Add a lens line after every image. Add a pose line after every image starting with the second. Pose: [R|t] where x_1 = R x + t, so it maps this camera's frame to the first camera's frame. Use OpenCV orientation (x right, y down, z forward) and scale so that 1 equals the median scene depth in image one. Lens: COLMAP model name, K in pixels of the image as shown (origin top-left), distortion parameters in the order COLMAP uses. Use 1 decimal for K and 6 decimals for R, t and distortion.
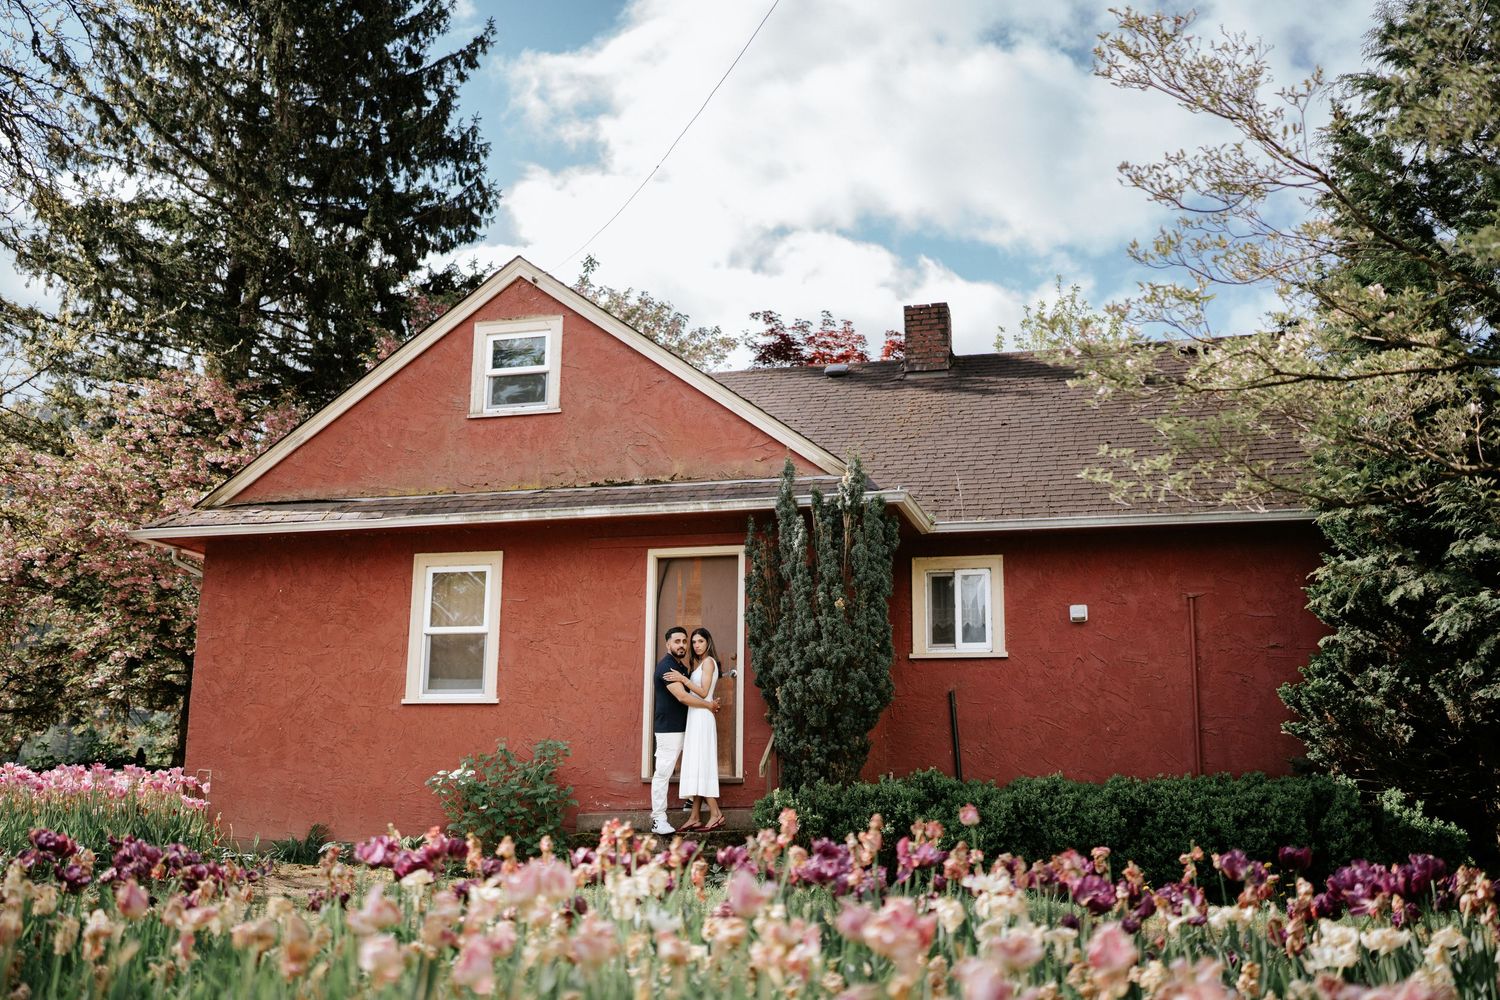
lens RADIAL K [[1462.5, 0, 750.0], [0, 1462.5, 500.0], [0, 0, 1]] dist [-0.062335, 0.195638]
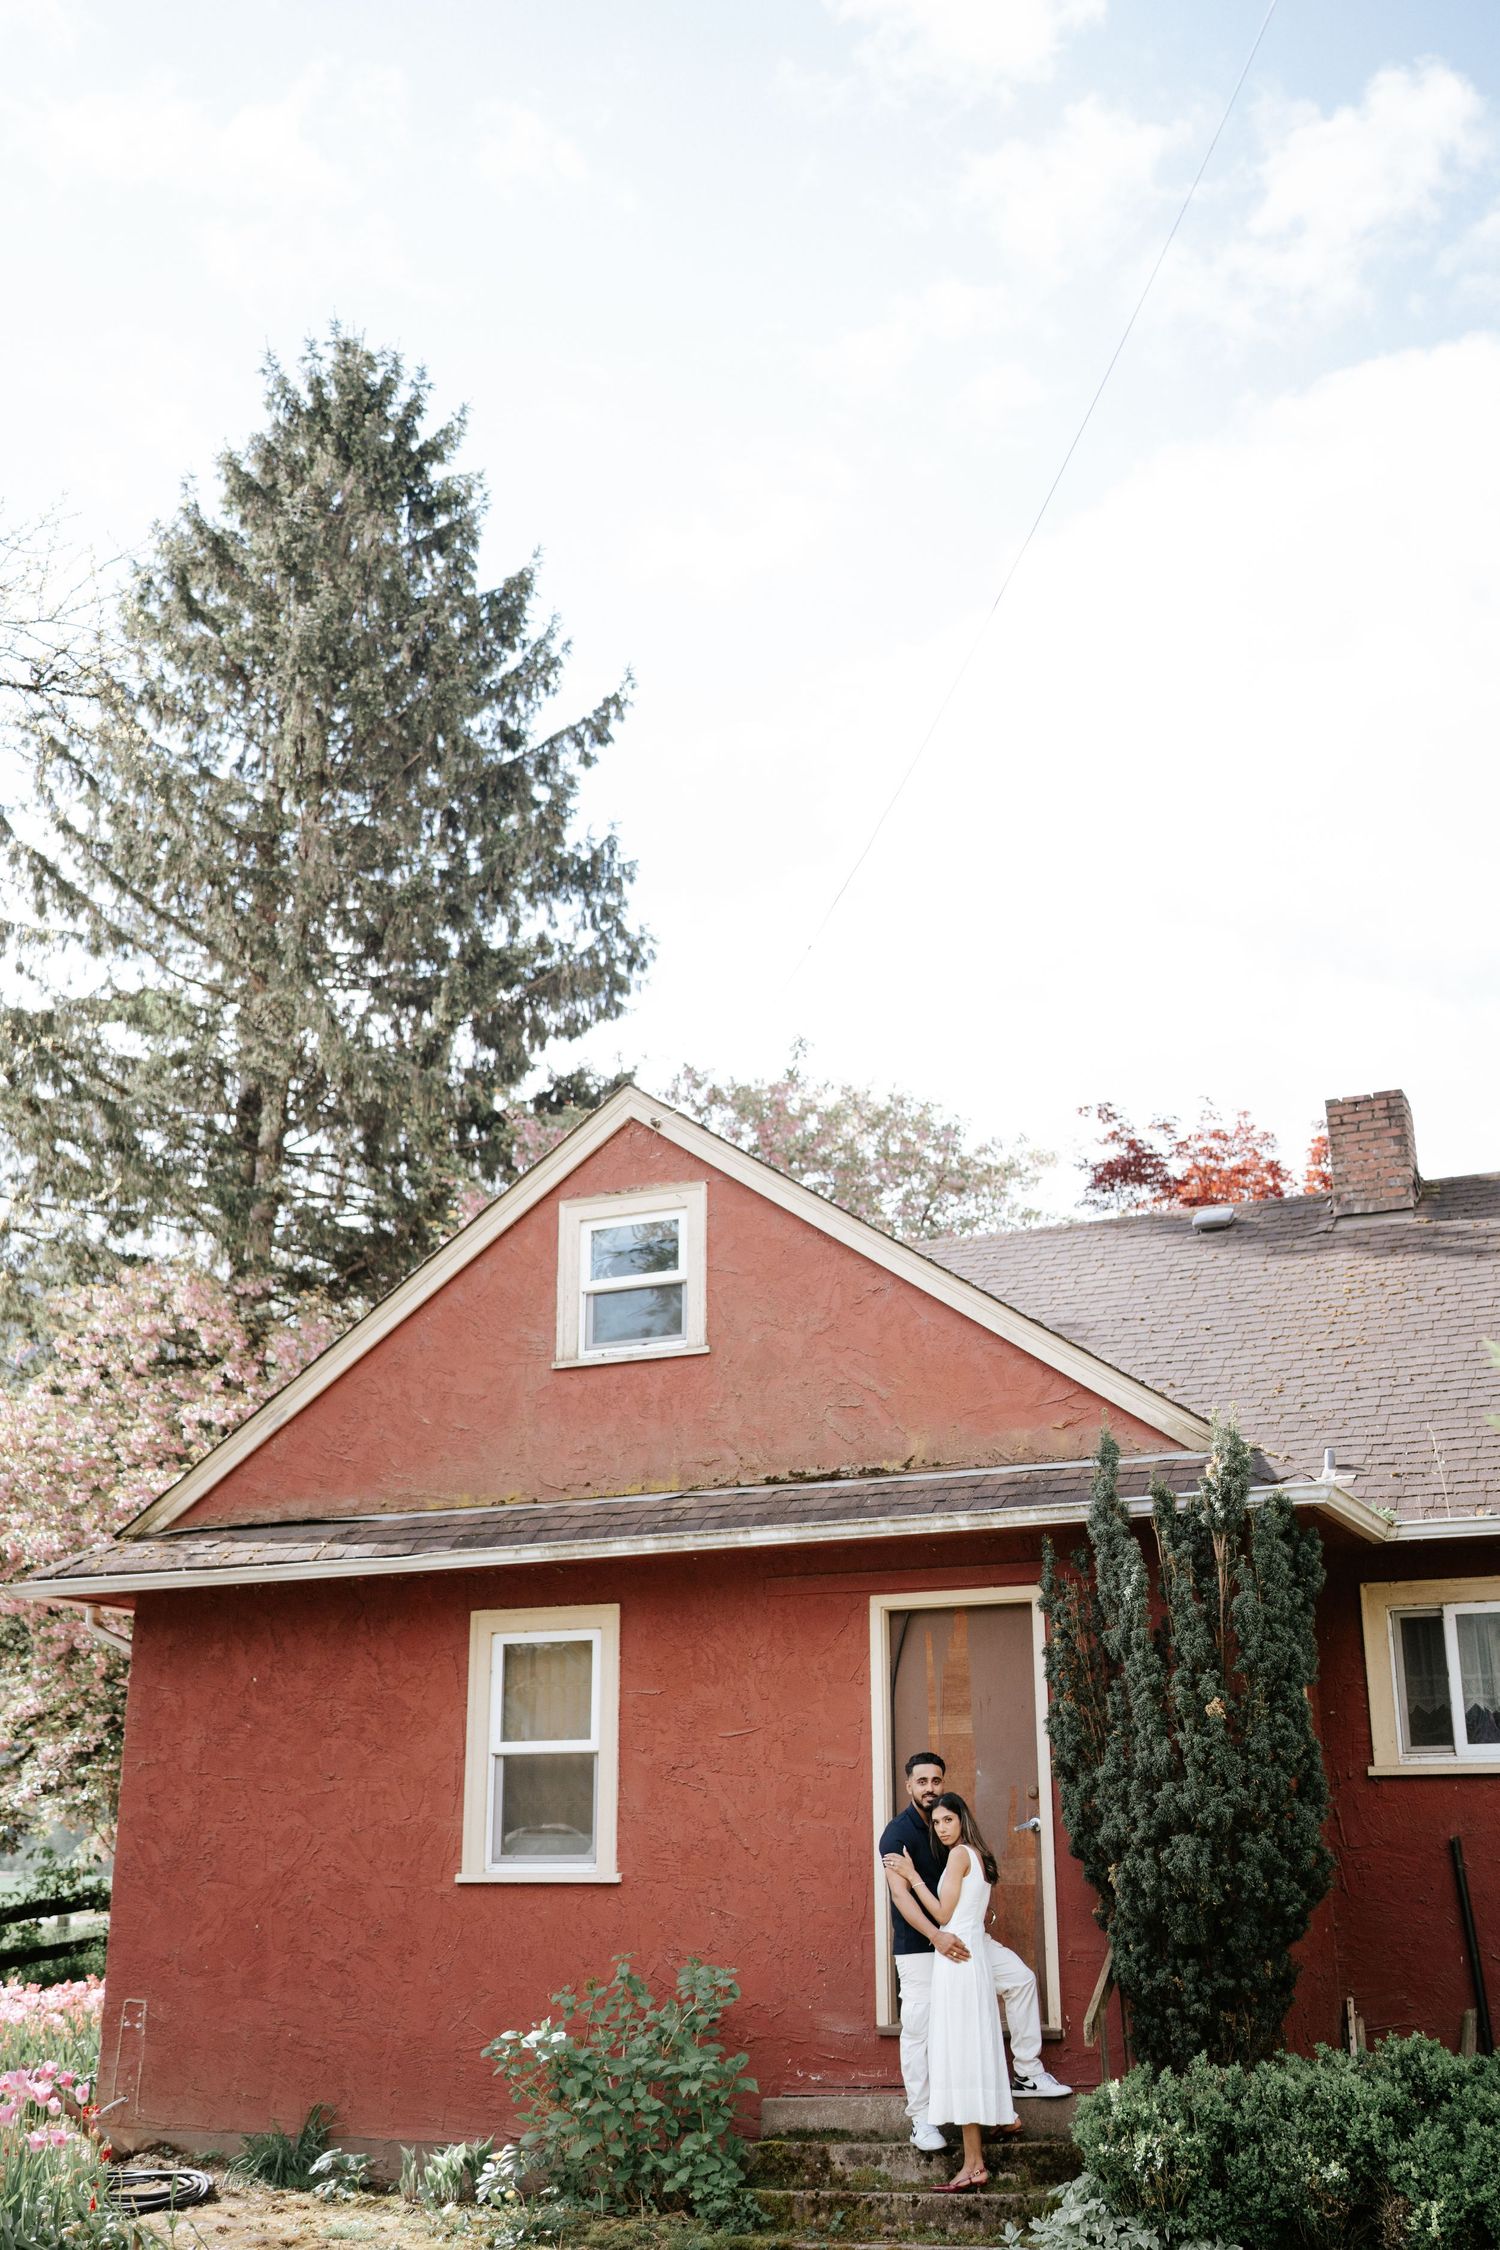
lens RADIAL K [[2332.3, 0, 750.0], [0, 2332.3, 1125.0], [0, 0, 1]] dist [-0.047061, 0.144520]
pose [[0.985412, -0.066923, -0.156476, 0.034611], [0.050142, 0.992794, -0.108836, -0.048063], [0.162632, 0.099402, 0.981667, 0.098122]]
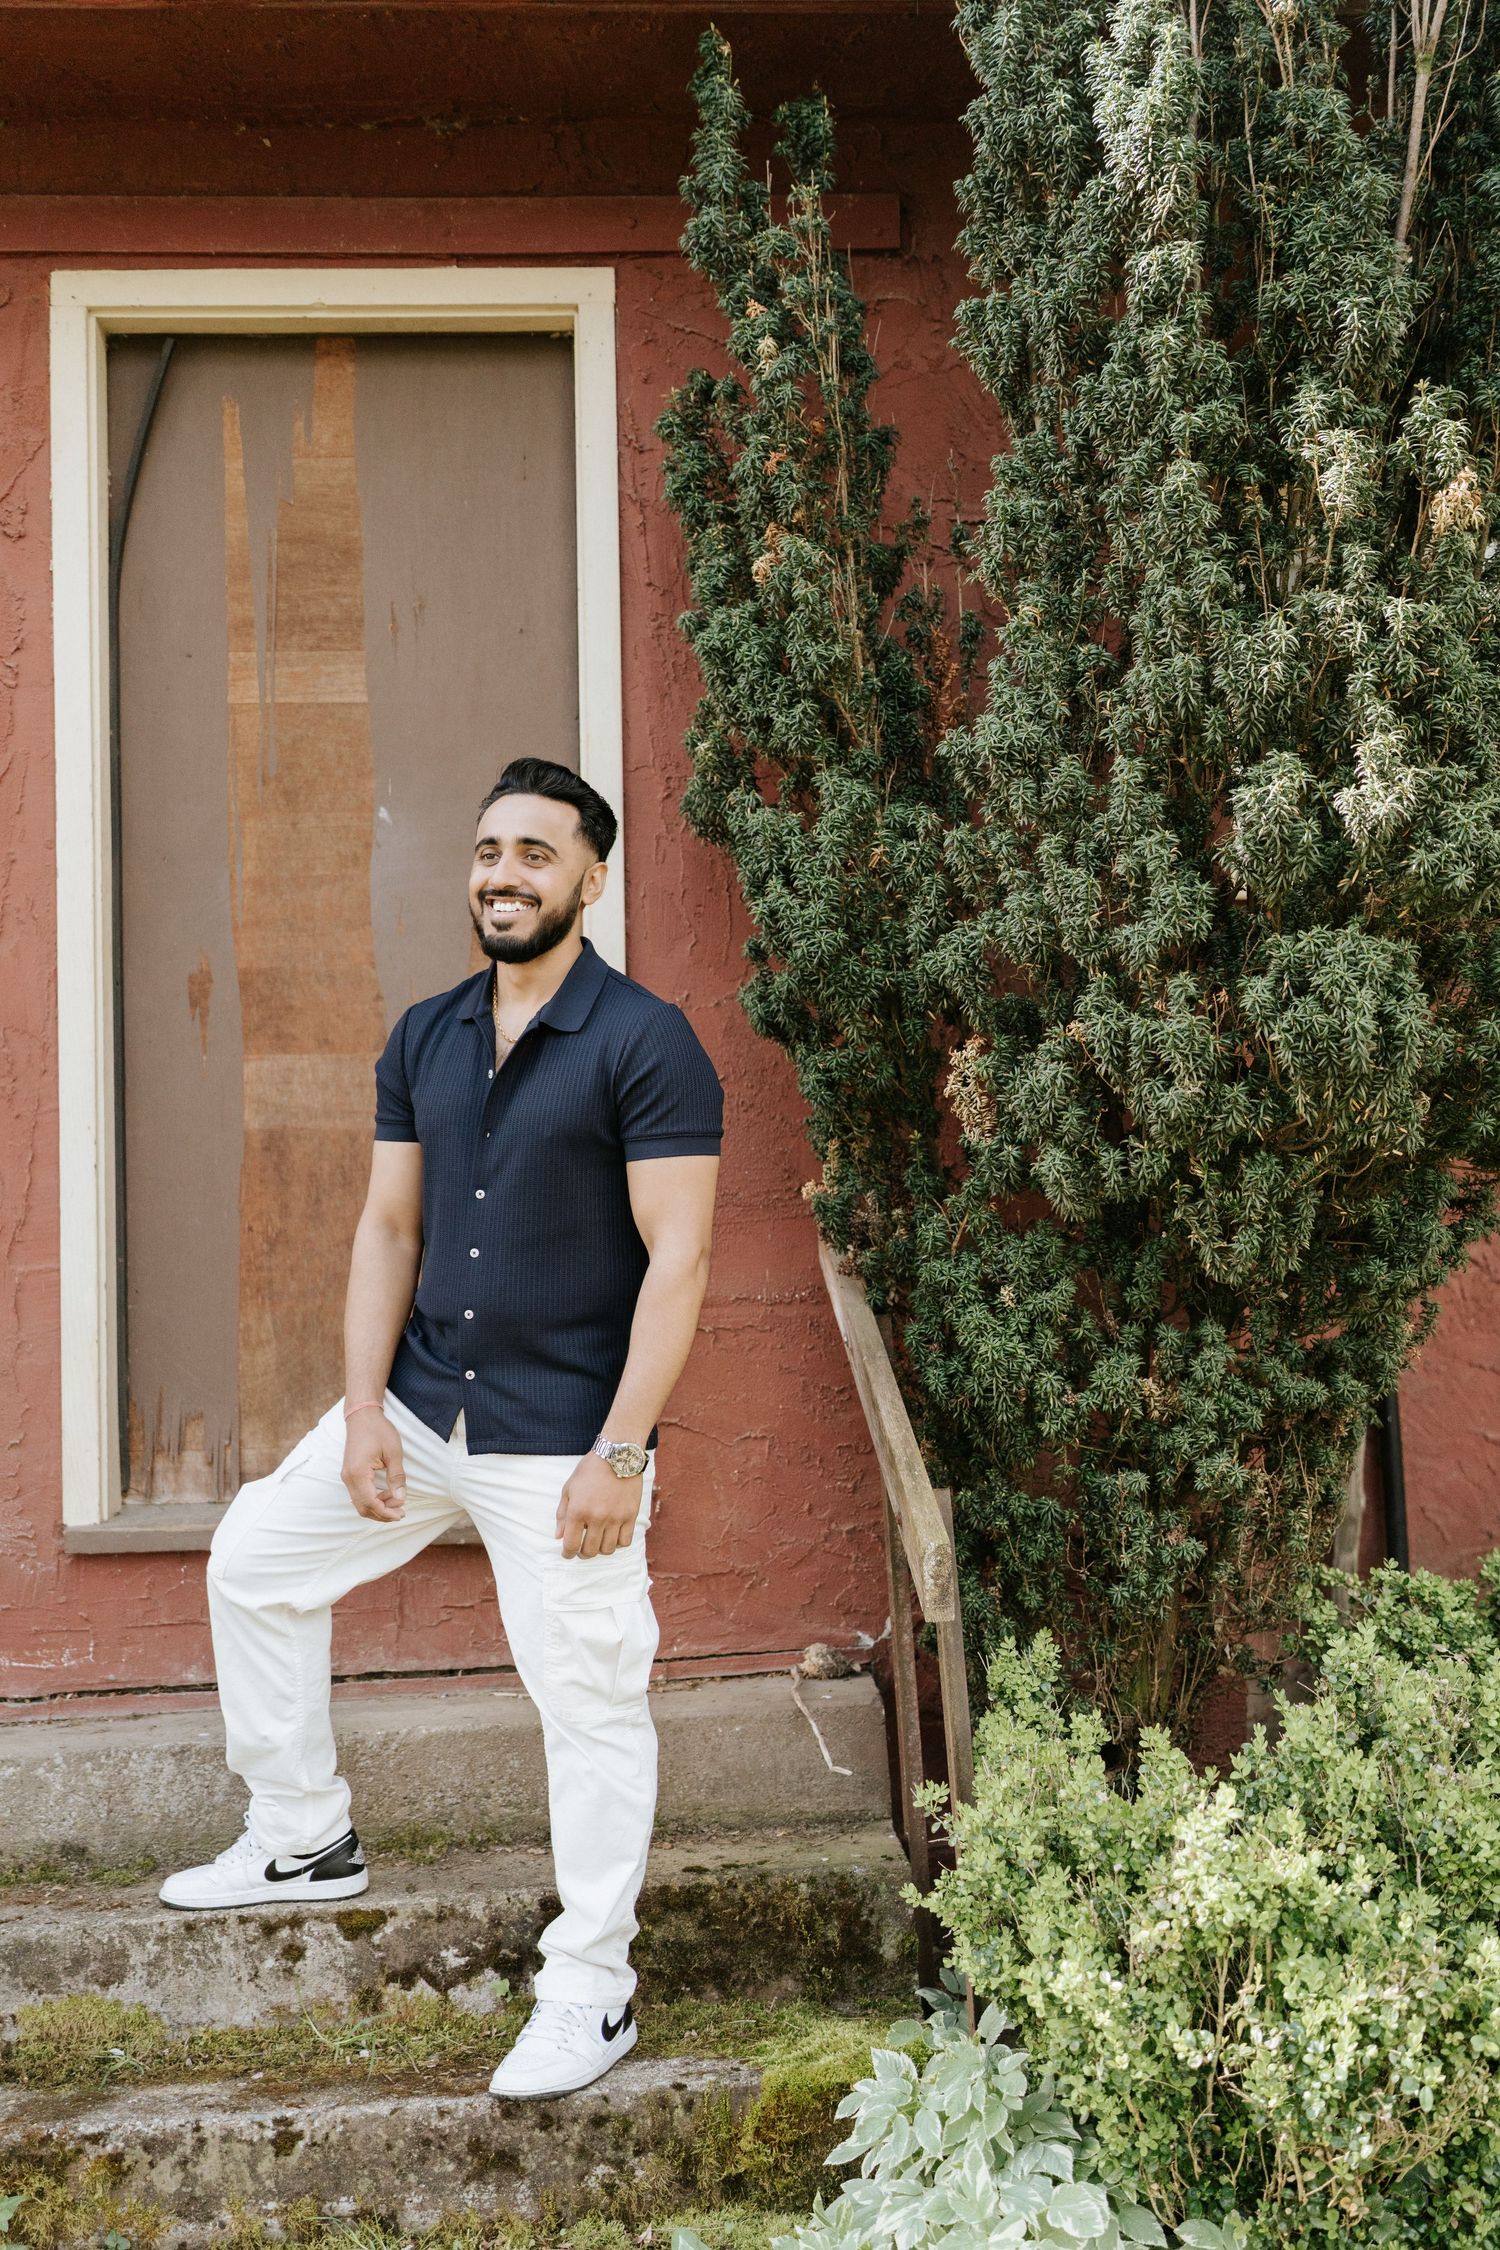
lens RADIAL K [[2201.1, 0, 750.0], [0, 2201.1, 1125.0], [0, 0, 1]] dist [0.001341, 0.012609]
pose [[0.952338, -0.026285, 0.303910, -0.069388], [-0.032900, 0.981619, 0.187995, 0.078960], [-0.303265, -0.189033, 0.933968, 0.670128]]
